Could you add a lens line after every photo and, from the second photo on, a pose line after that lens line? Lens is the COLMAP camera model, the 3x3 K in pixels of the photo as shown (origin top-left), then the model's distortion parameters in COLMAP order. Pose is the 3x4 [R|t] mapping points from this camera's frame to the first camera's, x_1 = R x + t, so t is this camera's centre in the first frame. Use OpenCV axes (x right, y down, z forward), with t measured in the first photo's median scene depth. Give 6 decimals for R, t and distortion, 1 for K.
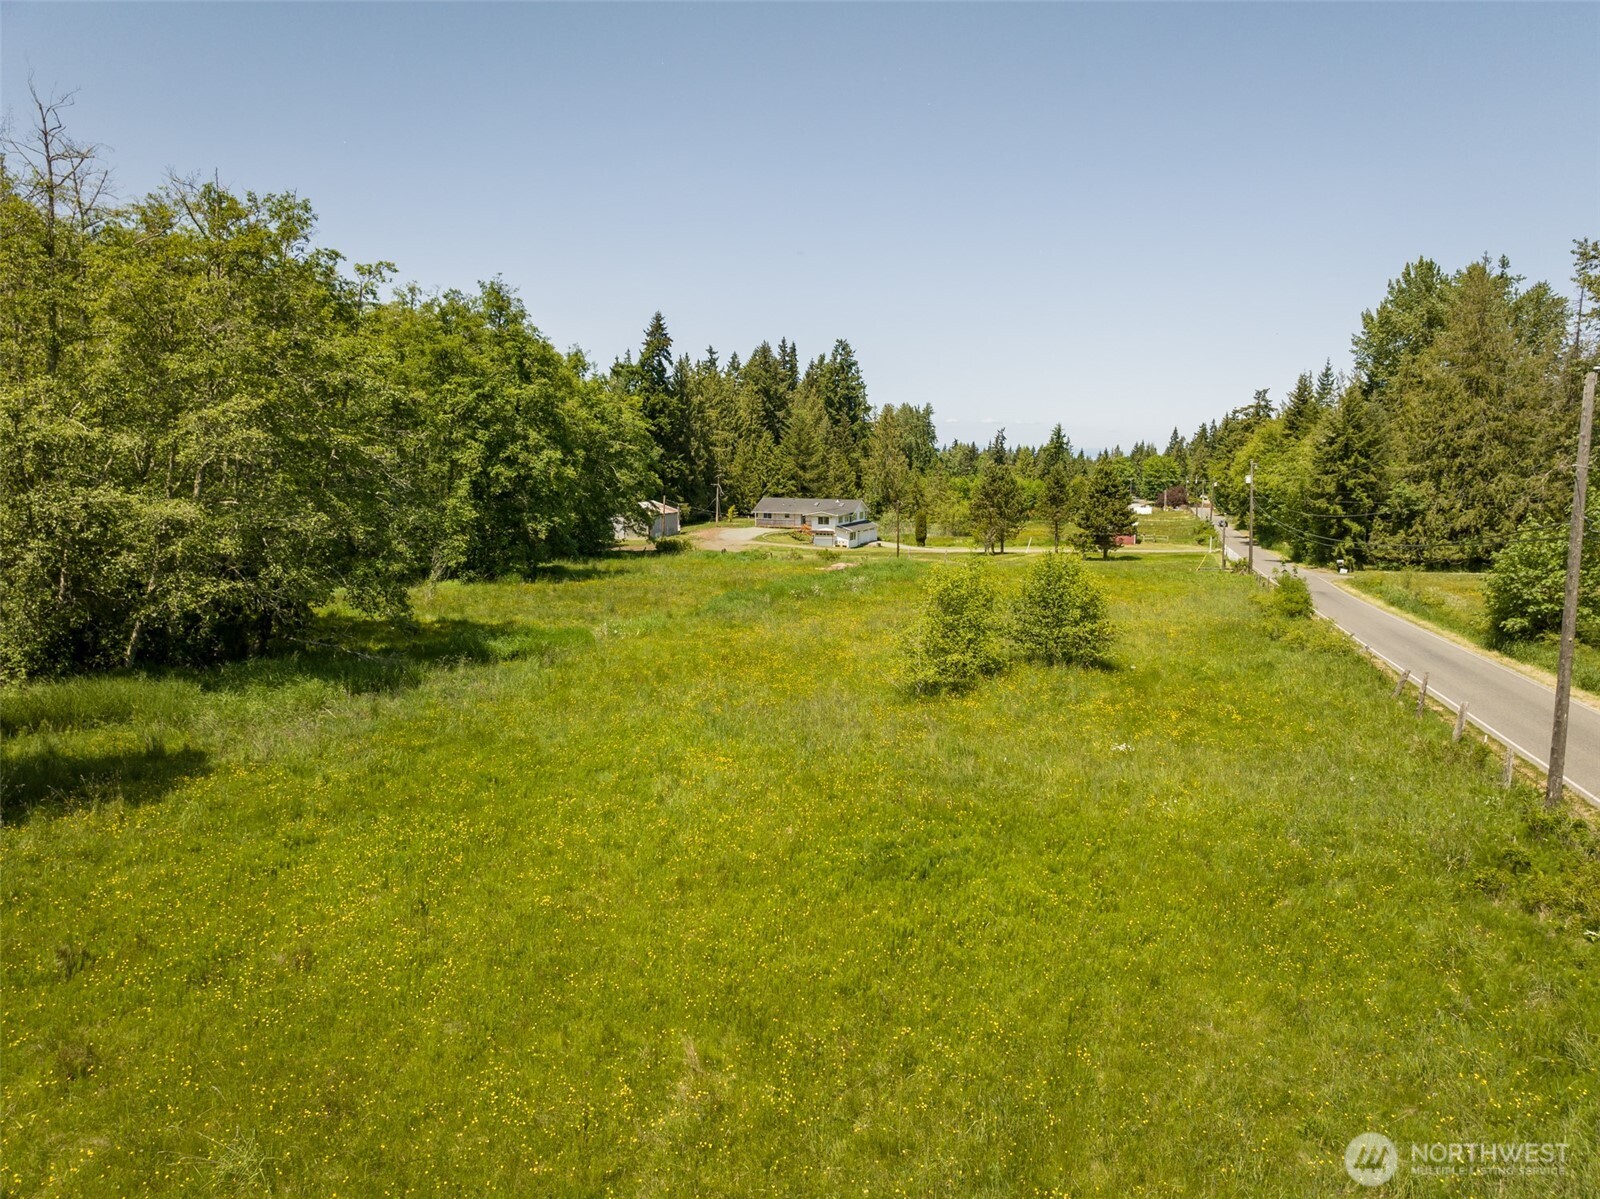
lens RADIAL K [[1122.5, 0, 810.4], [0, 1122.5, 604.5], [0, 0, 1]] dist [-0.037751, -0.005553]
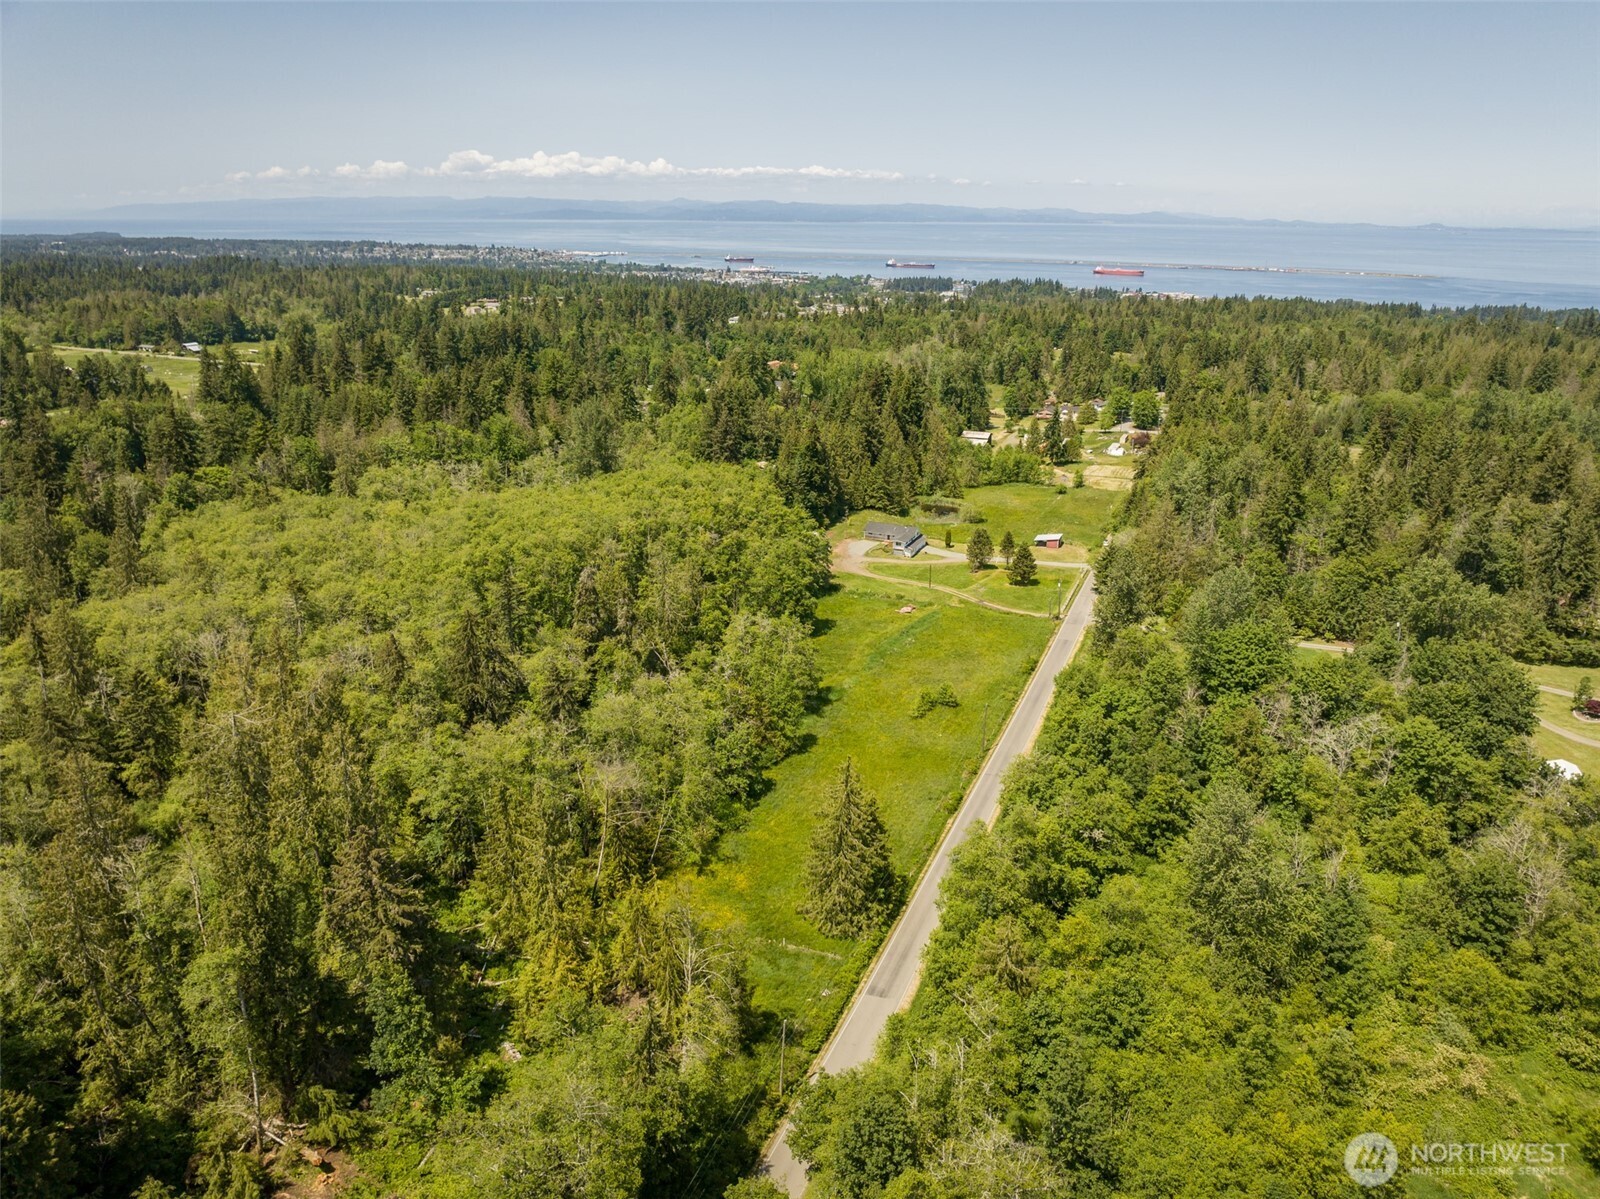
lens RADIAL K [[1122.5, 0, 810.4], [0, 1122.5, 604.5], [0, 0, 1]] dist [-0.037751, -0.005553]
pose [[0.997954, 0.020932, -0.060405, -0.033292], [-0.008424, 0.979694, 0.200323, -0.542020], [0.063372, -0.199405, 0.977866, -1.504693]]
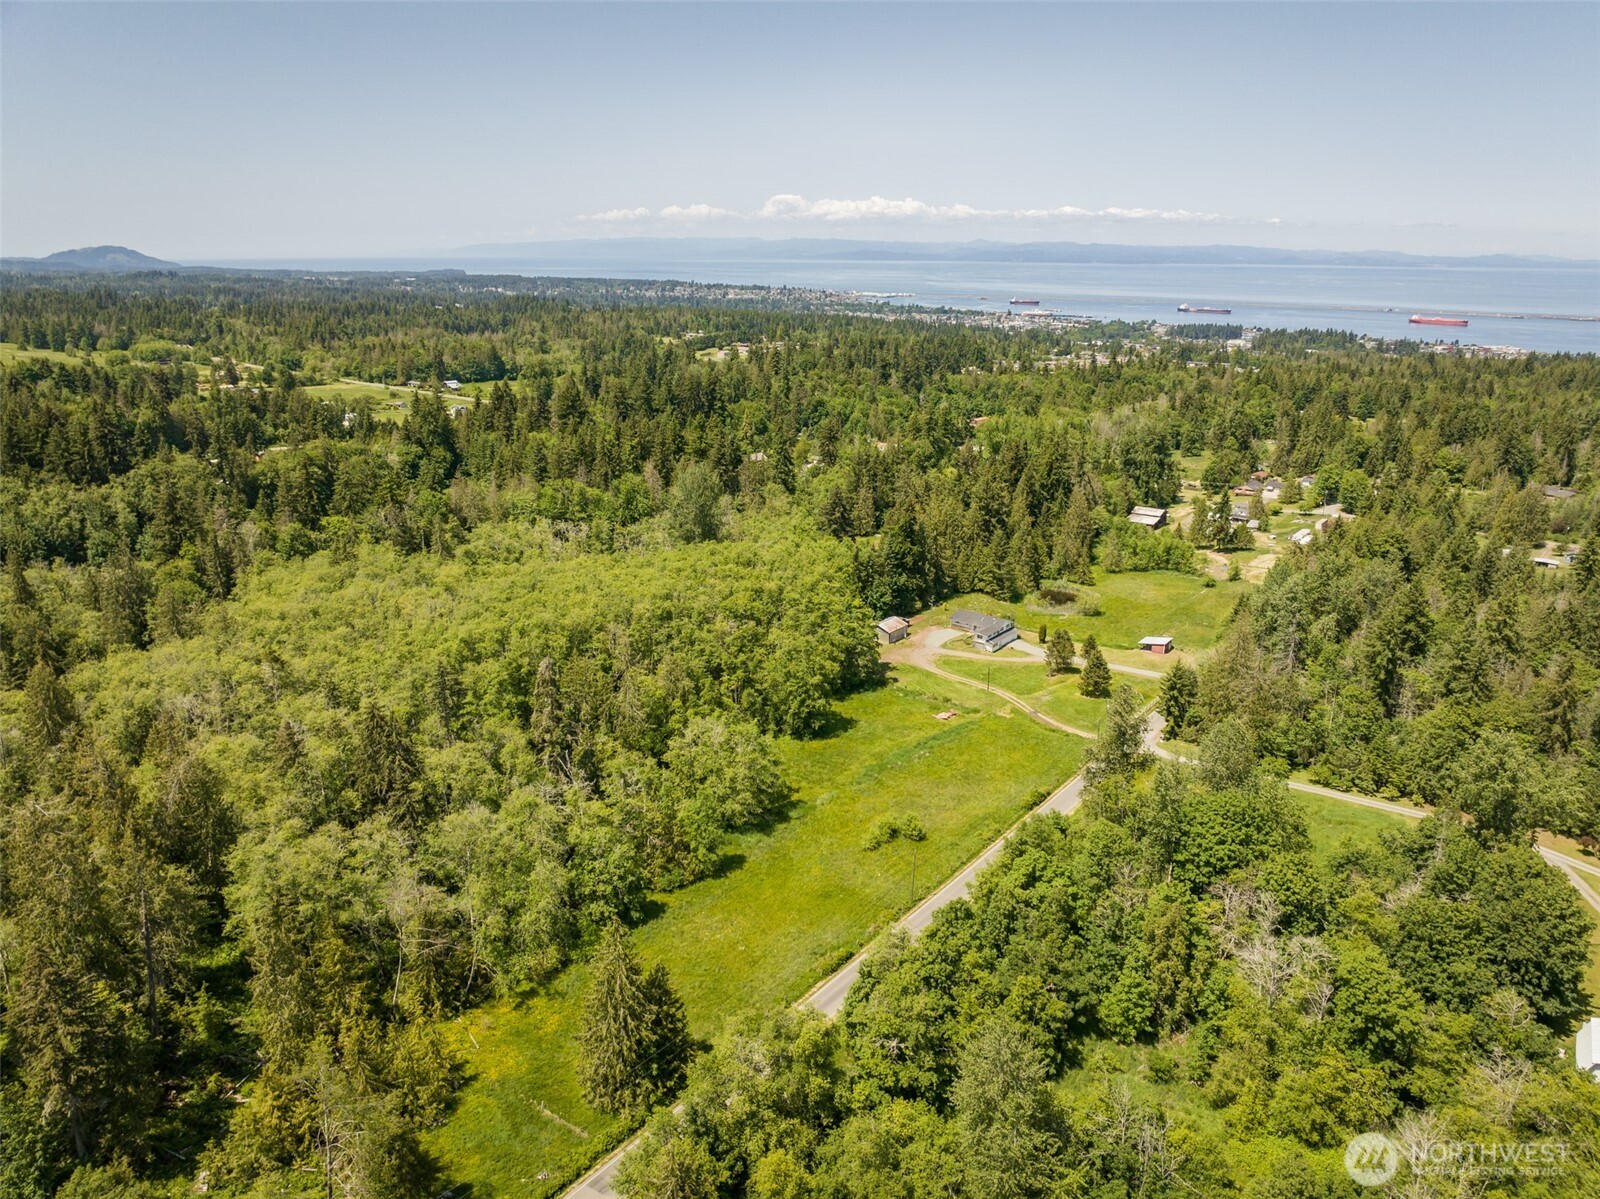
lens RADIAL K [[1122.5, 0, 810.4], [0, 1122.5, 604.5], [0, 0, 1]] dist [-0.037751, -0.005553]
pose [[0.949872, 0.089830, -0.299454, 0.442154], [-0.038325, 0.984065, 0.173631, -0.651474], [0.310280, -0.153451, 0.938179, -1.280298]]
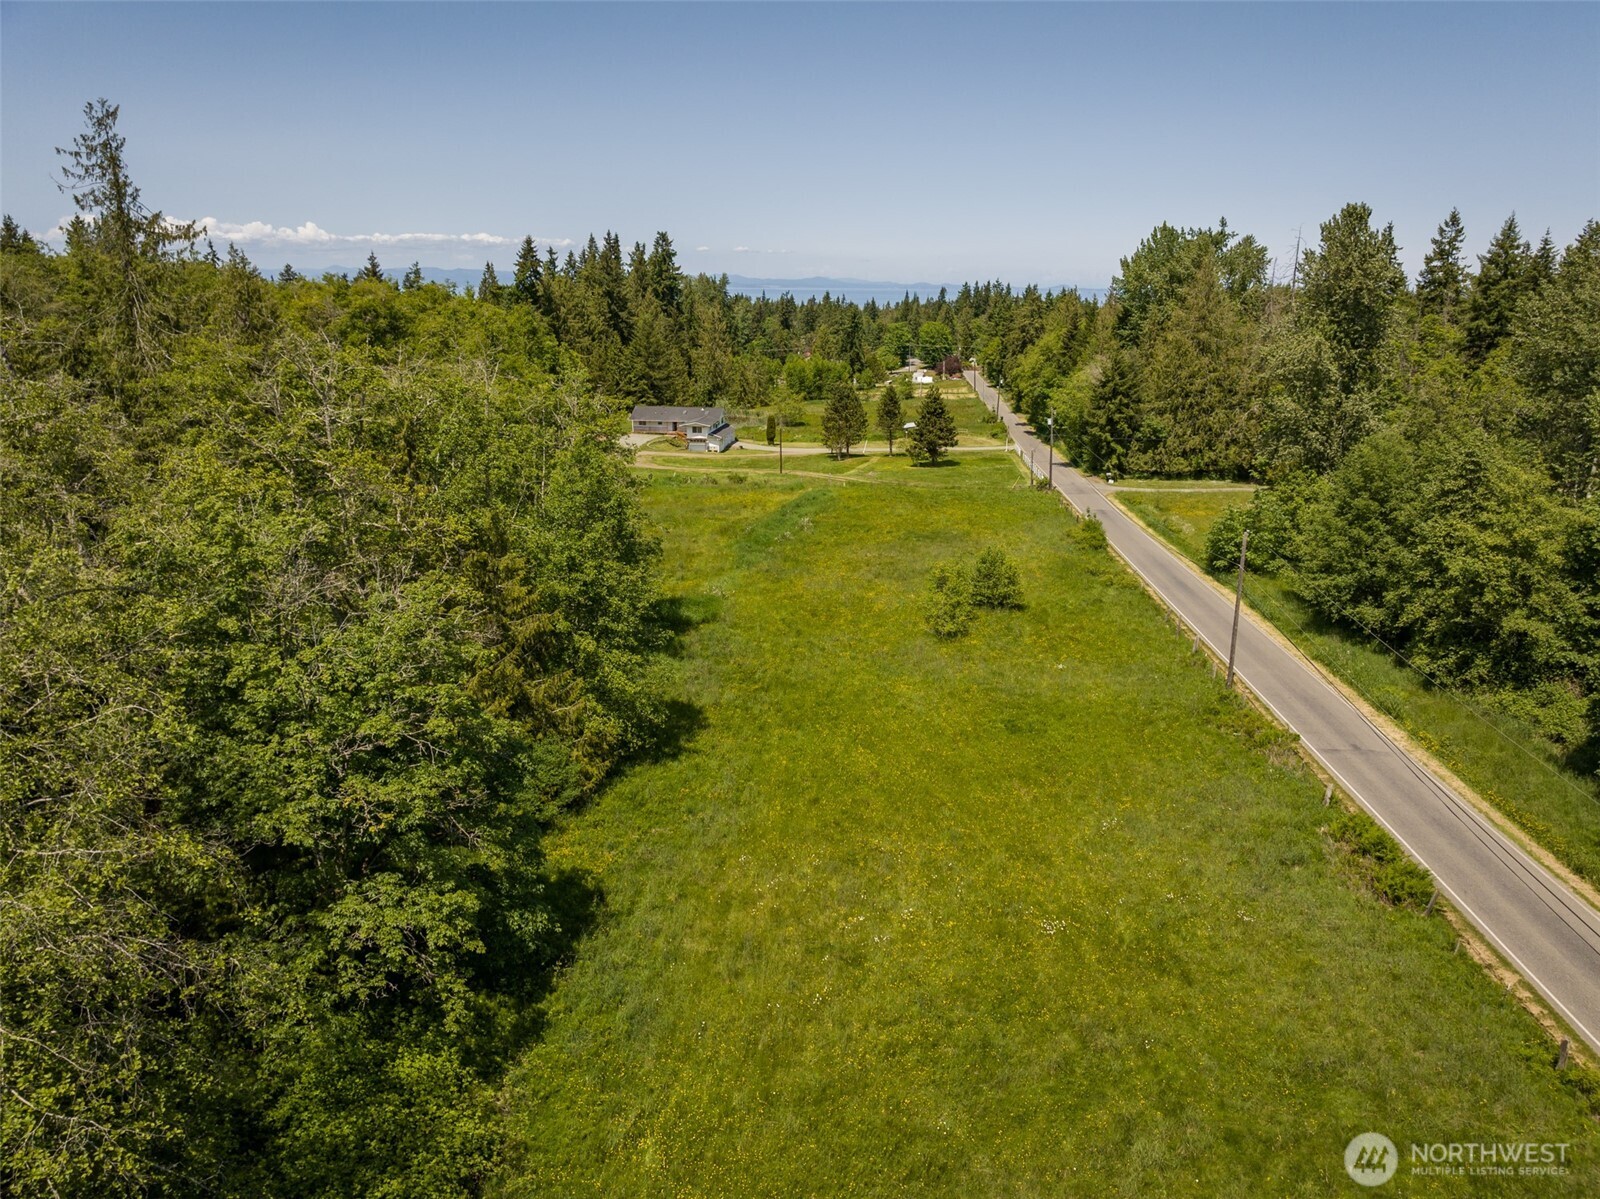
lens RADIAL K [[1122.5, 0, 810.4], [0, 1122.5, 604.5], [0, 0, 1]] dist [-0.037751, -0.005553]
pose [[0.976847, -0.055865, 0.206515, -0.182148], [0.025268, 0.988675, 0.147929, -0.092553], [-0.212441, -0.139286, 0.967196, -0.289479]]
